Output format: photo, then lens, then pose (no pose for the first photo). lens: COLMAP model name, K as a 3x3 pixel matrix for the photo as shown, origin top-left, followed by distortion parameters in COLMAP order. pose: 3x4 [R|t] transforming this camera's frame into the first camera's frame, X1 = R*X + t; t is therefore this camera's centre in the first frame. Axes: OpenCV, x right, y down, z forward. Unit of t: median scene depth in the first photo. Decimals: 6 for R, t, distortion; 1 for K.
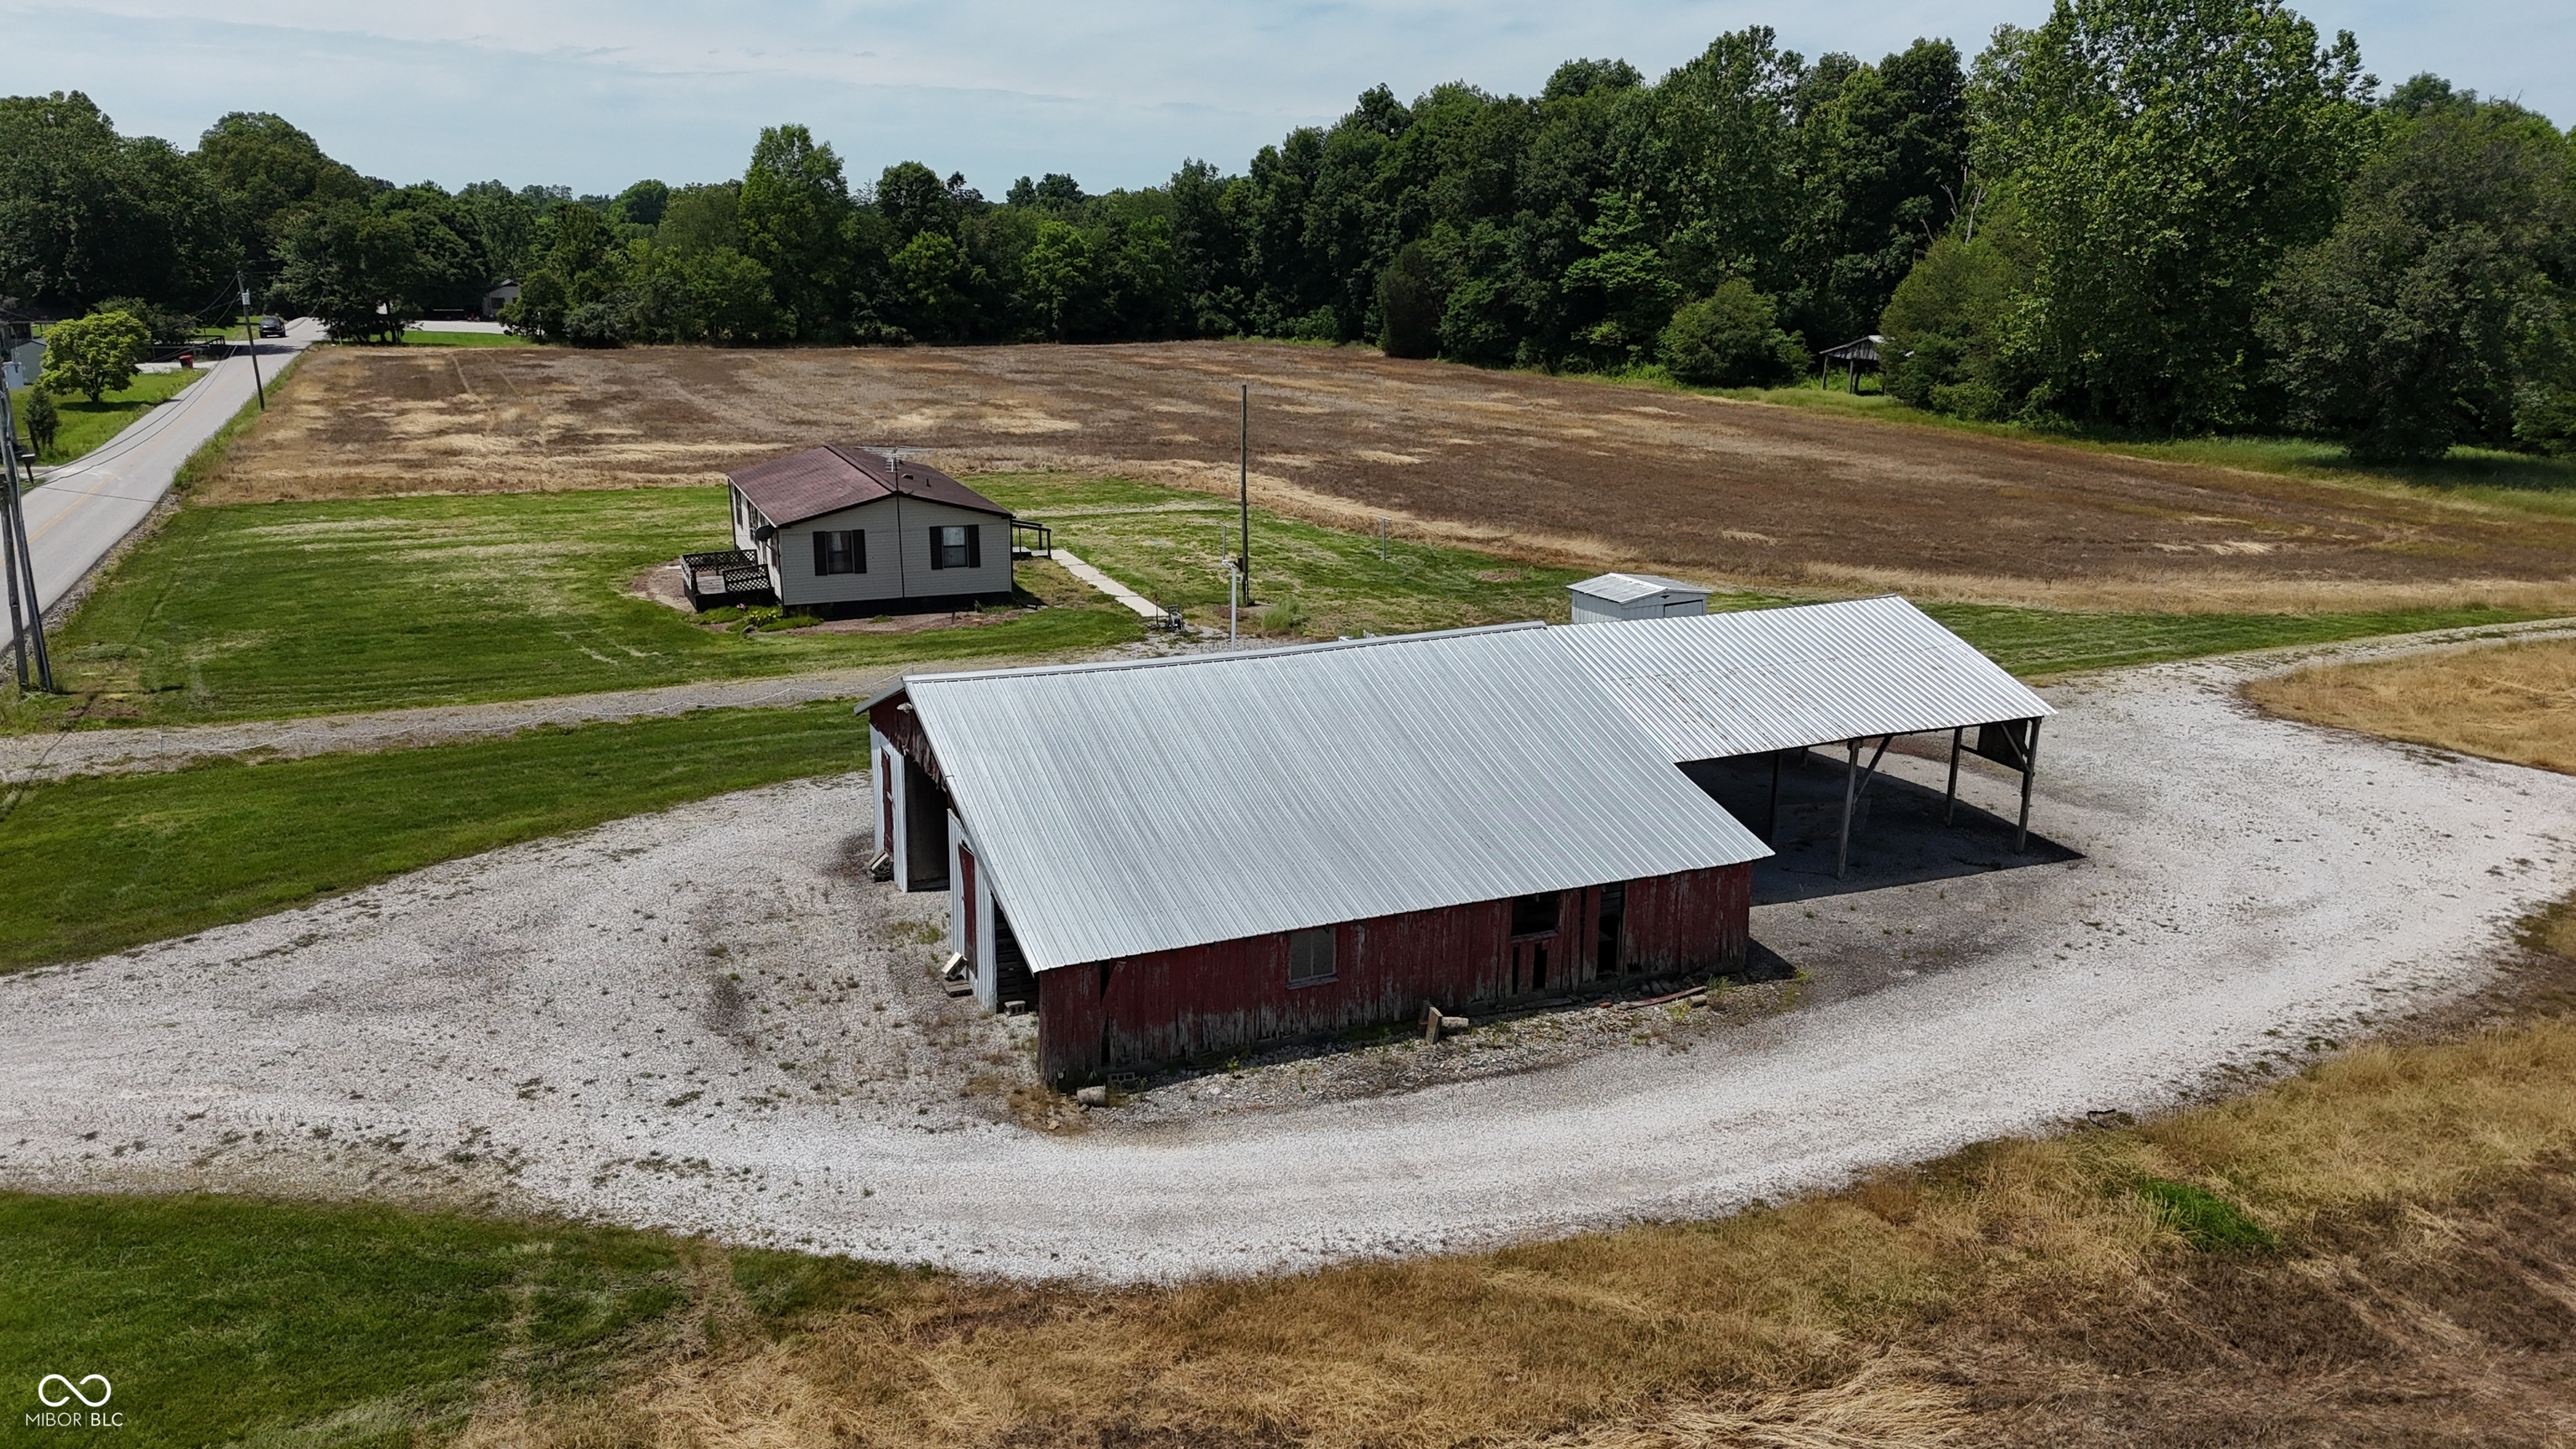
lens RADIAL K [[1898.7, 0, 1288.1], [0, 1898.7, 723.3], [0, 0, 1]] dist [0.070793, -0.061499]
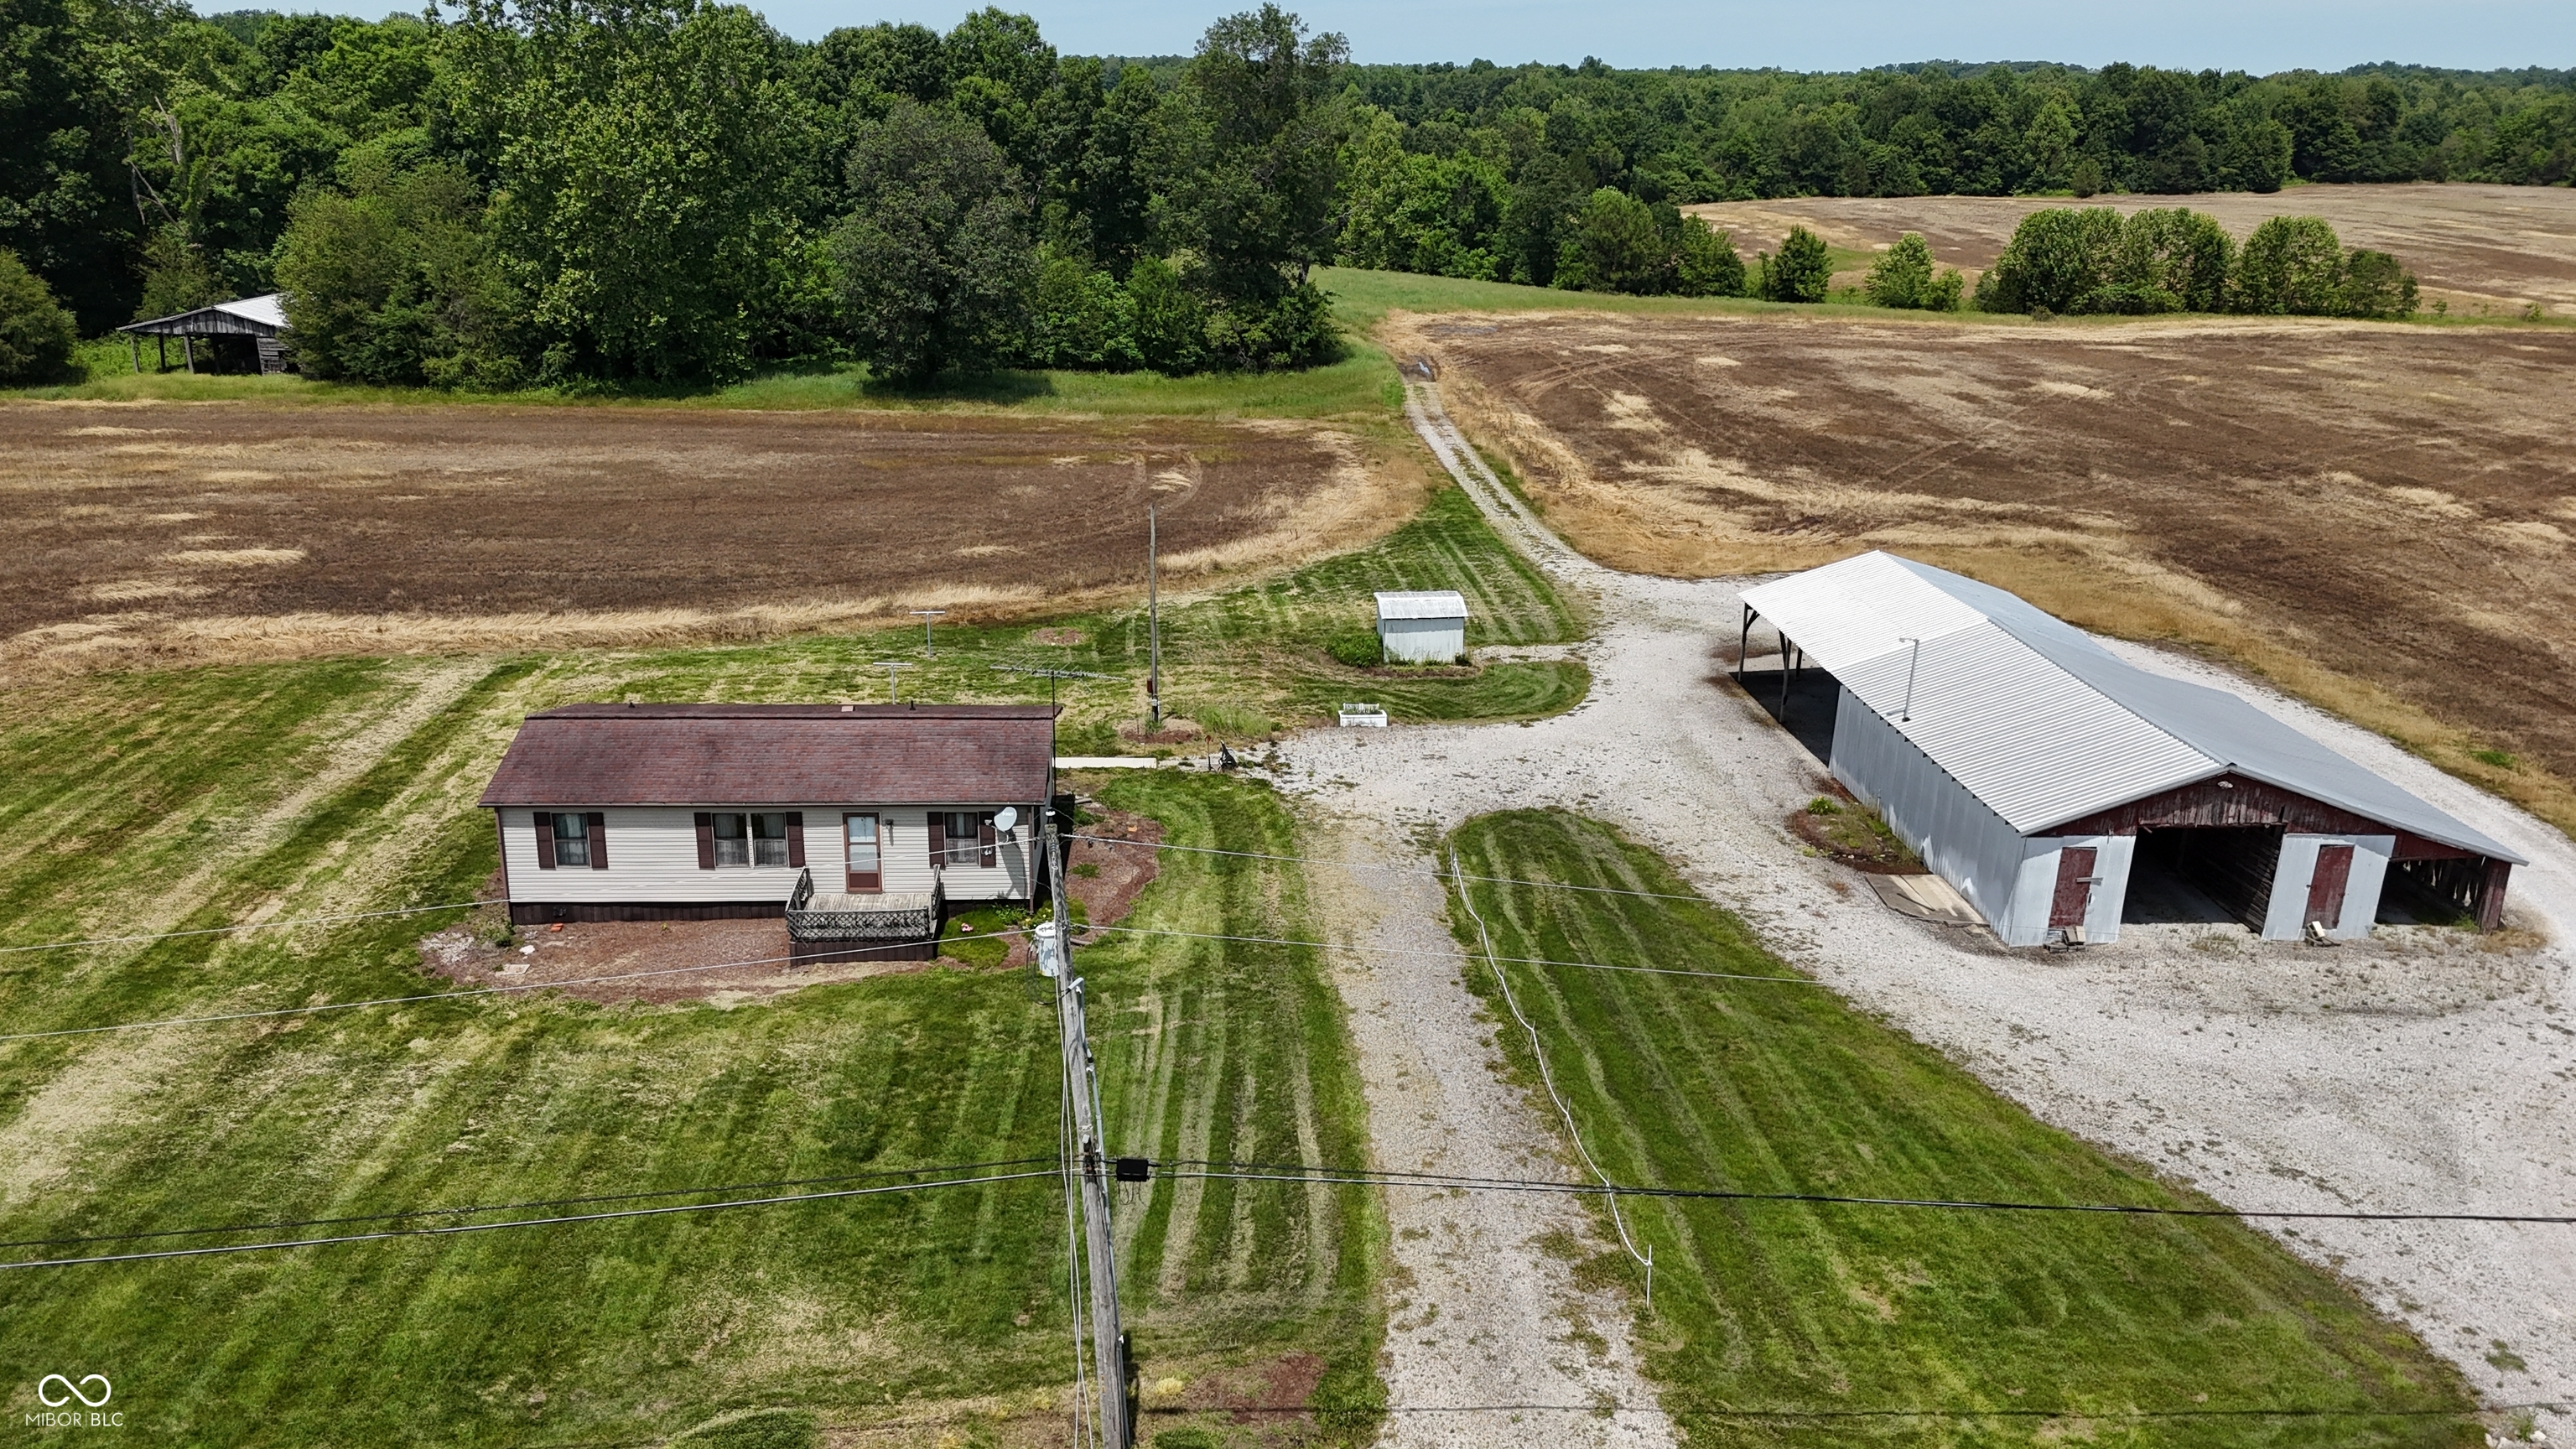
lens RADIAL K [[1898.7, 0, 1279.5], [0, 1898.7, 724.1], [0, 0, 1]] dist [0.070793, -0.061499]
pose [[0.331377, -0.301363, 0.894075, -0.271818], [0.227679, 0.945154, 0.234194, -0.086603], [-0.915615, 0.125956, 0.381817, 0.183761]]
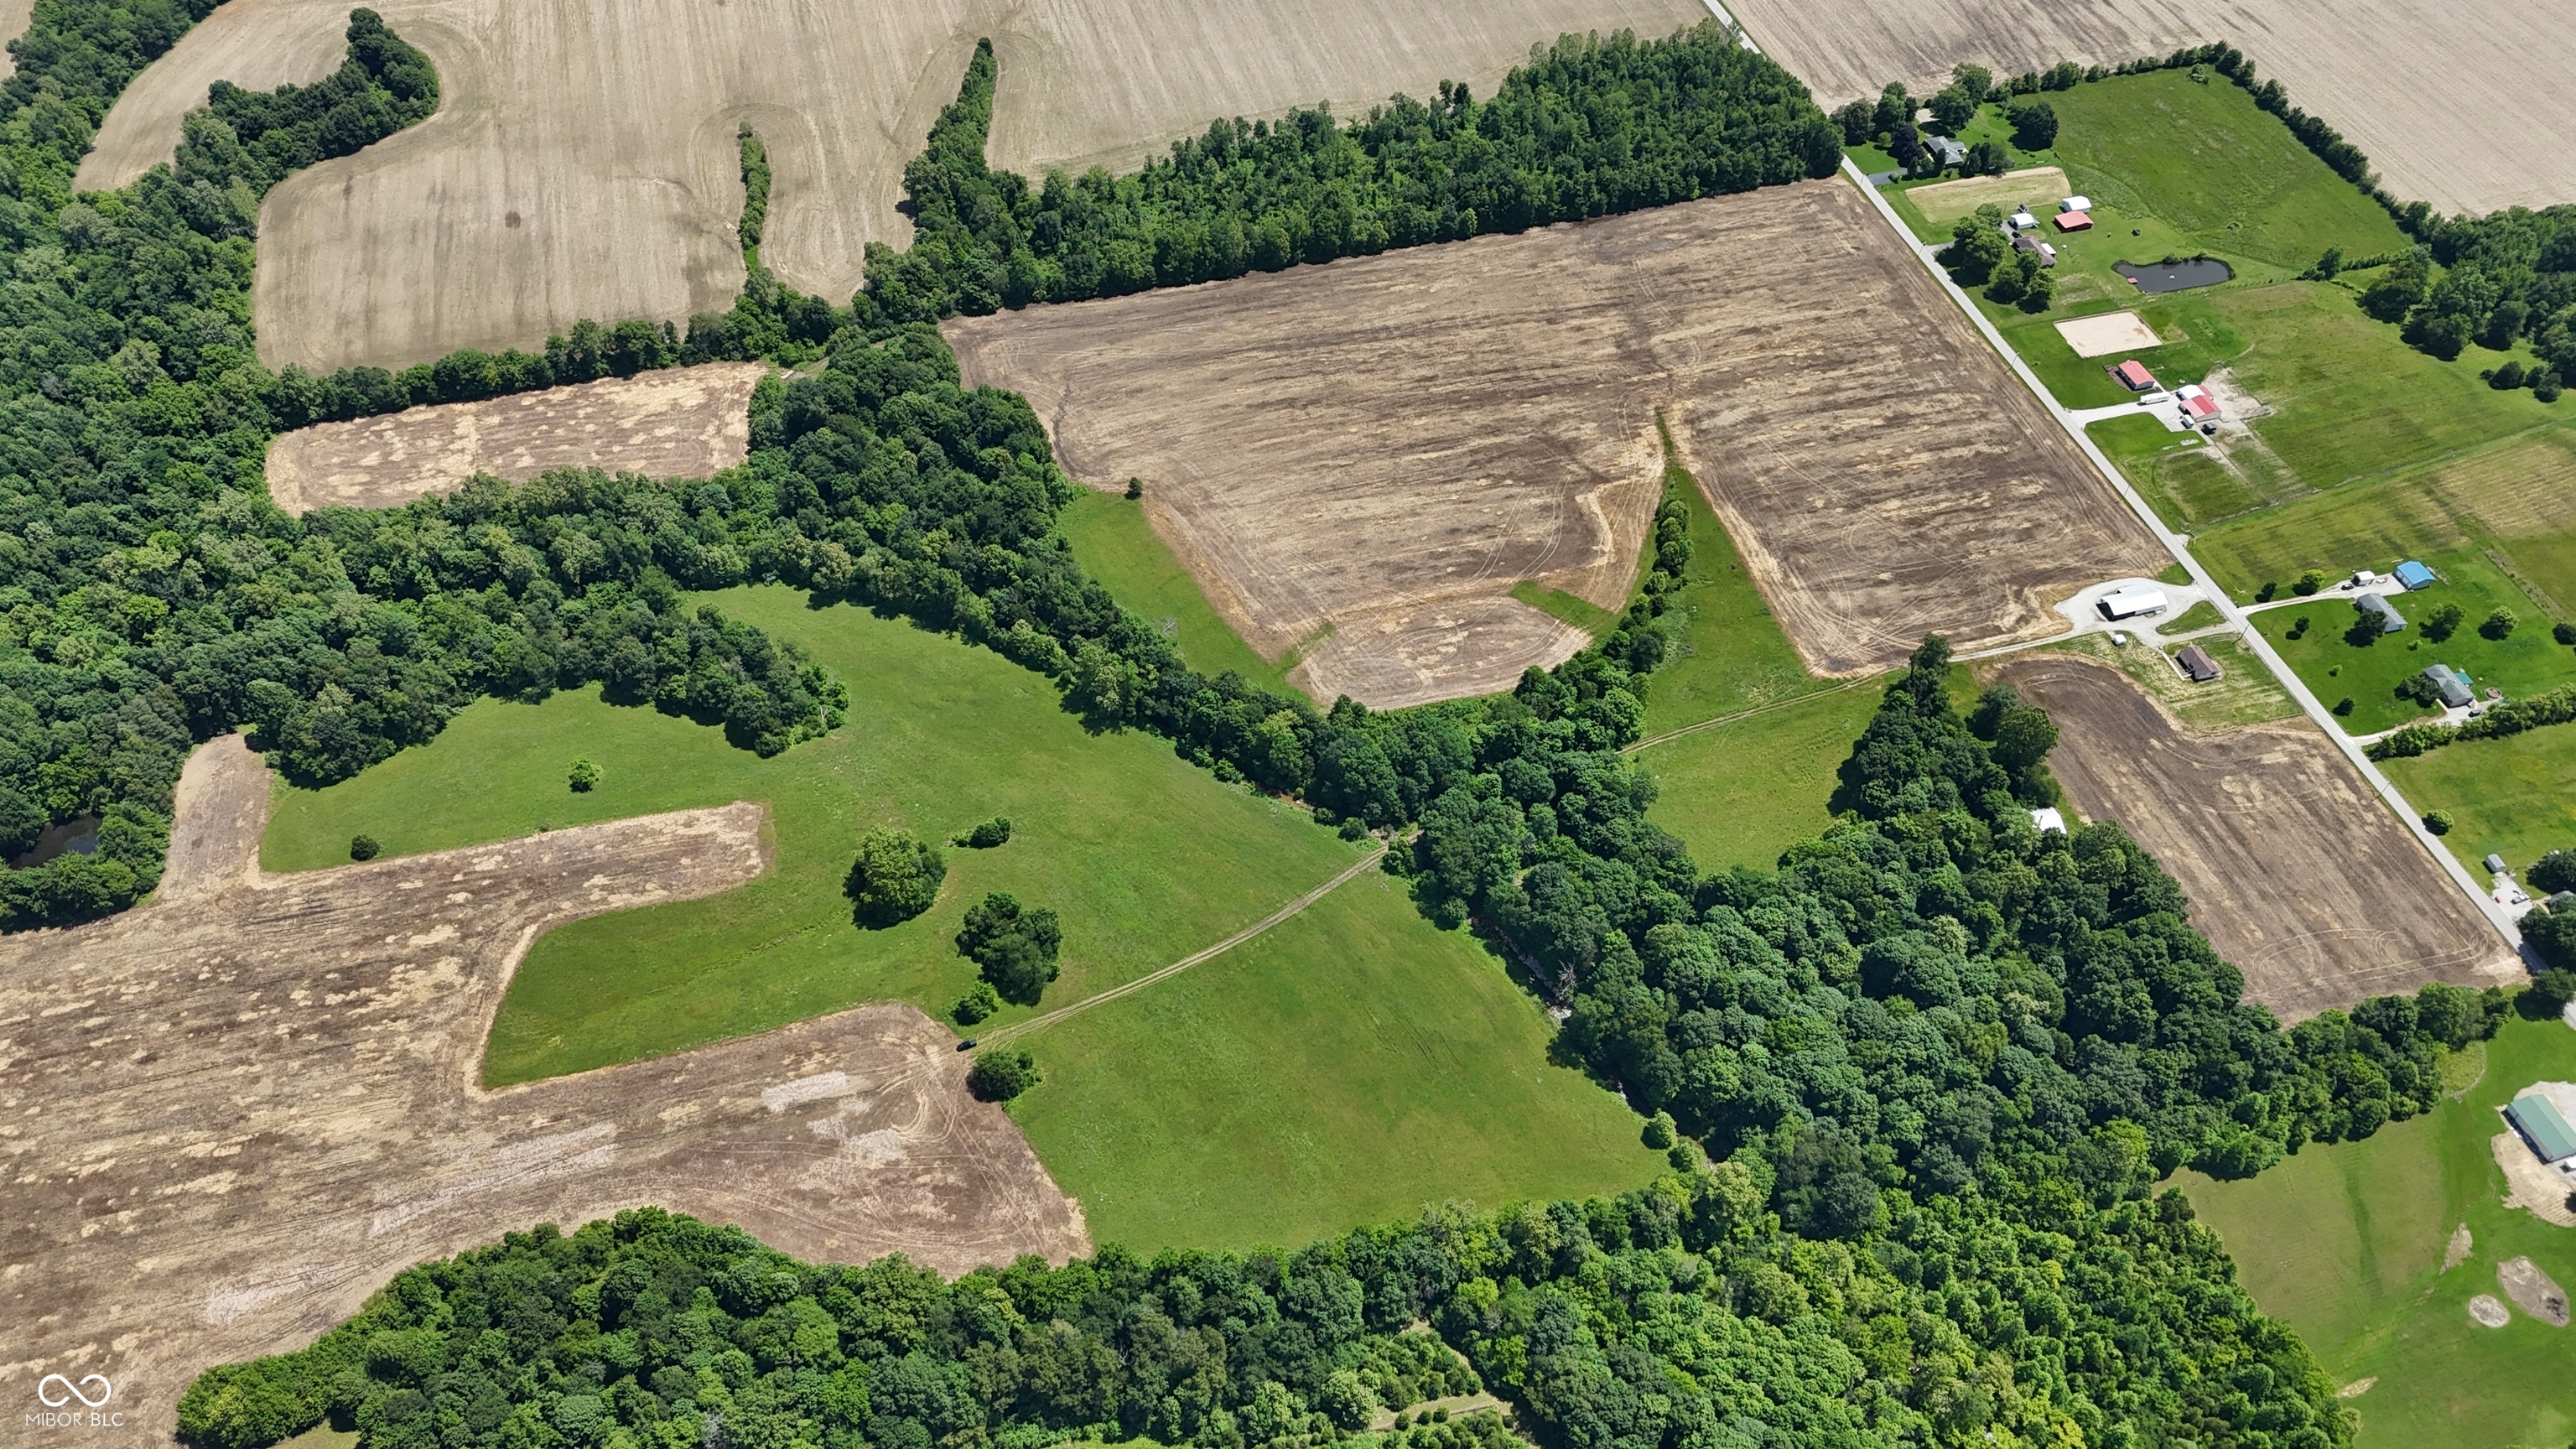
lens RADIAL K [[1898.7, 0, 1265.7], [0, 1898.7, 704.7], [0, 0, 1]] dist [0.070793, -0.061499]
pose [[-0.989600, -0.102420, 0.101007, 1.247002], [0.041780, 0.467257, 0.883134, -3.168452], [-0.137646, 0.878169, -0.458119, 2.243659]]
